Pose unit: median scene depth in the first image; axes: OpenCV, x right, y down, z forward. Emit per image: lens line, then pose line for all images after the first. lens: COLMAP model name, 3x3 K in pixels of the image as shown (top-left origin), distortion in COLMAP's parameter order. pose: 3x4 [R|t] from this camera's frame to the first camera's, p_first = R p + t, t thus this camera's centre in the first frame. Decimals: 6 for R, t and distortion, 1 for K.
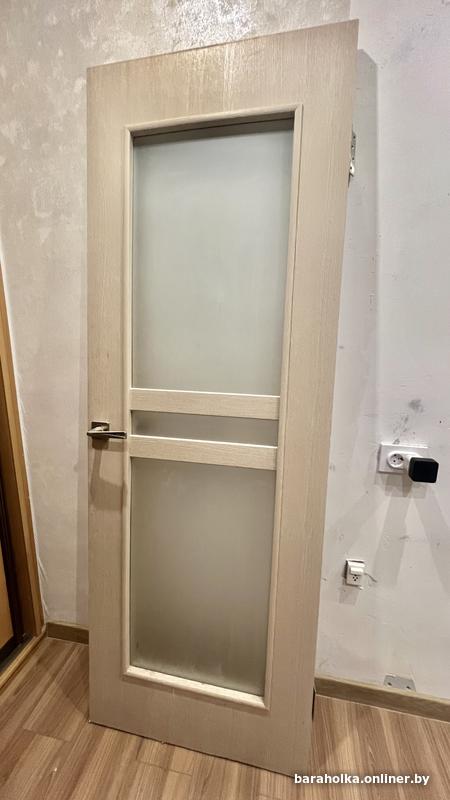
lens RADIAL K [[337.4, 0, 221.6], [0, 337.4, 400.3], [0, 0, 1]] dist [0.000789, 0.000204]
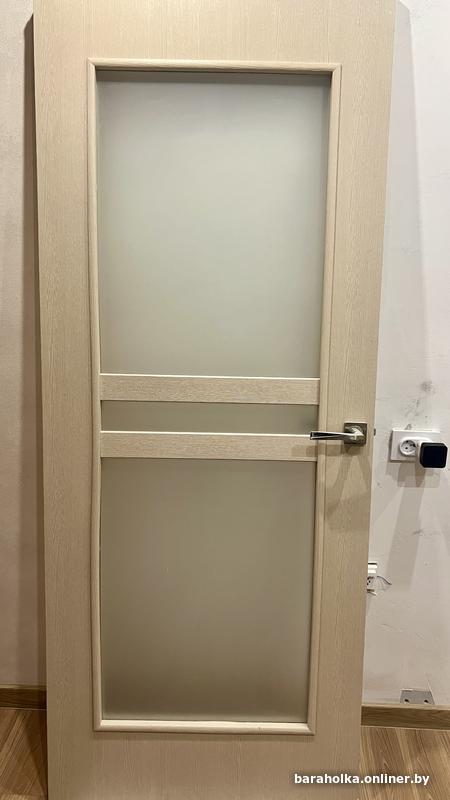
lens RADIAL K [[626.2, 0, 228.7], [0, 626.2, 403.0], [0, 0, 1]] dist [0.036225, -0.034360]
pose [[0.988384, -0.032977, 0.148360, -0.207336], [0.023362, 0.997540, 0.066092, -0.063831], [-0.150174, -0.061858, 0.986722, -0.582878]]
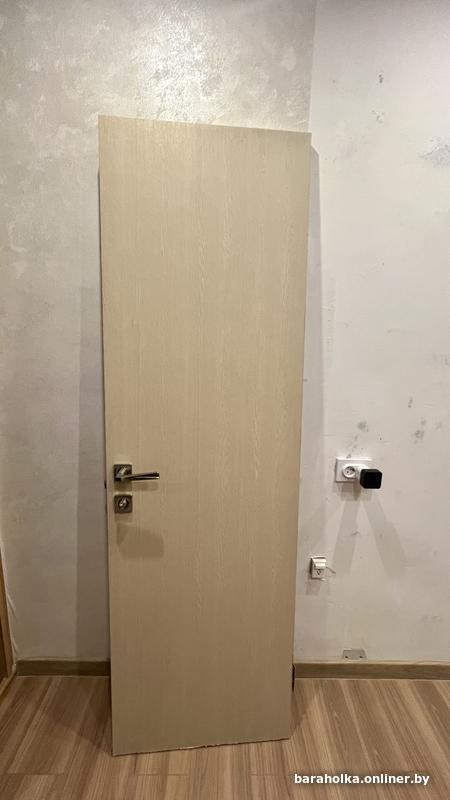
lens RADIAL K [[337.4, 0, 227.6], [0, 337.4, 399.7], [0, 0, 1]] dist [0.000789, 0.000204]
pose [[0.977416, -0.027551, 0.209519, -0.156609], [0.029528, 0.999544, -0.006312, -0.083822], [-0.209250, 0.012356, 0.977784, -0.102005]]
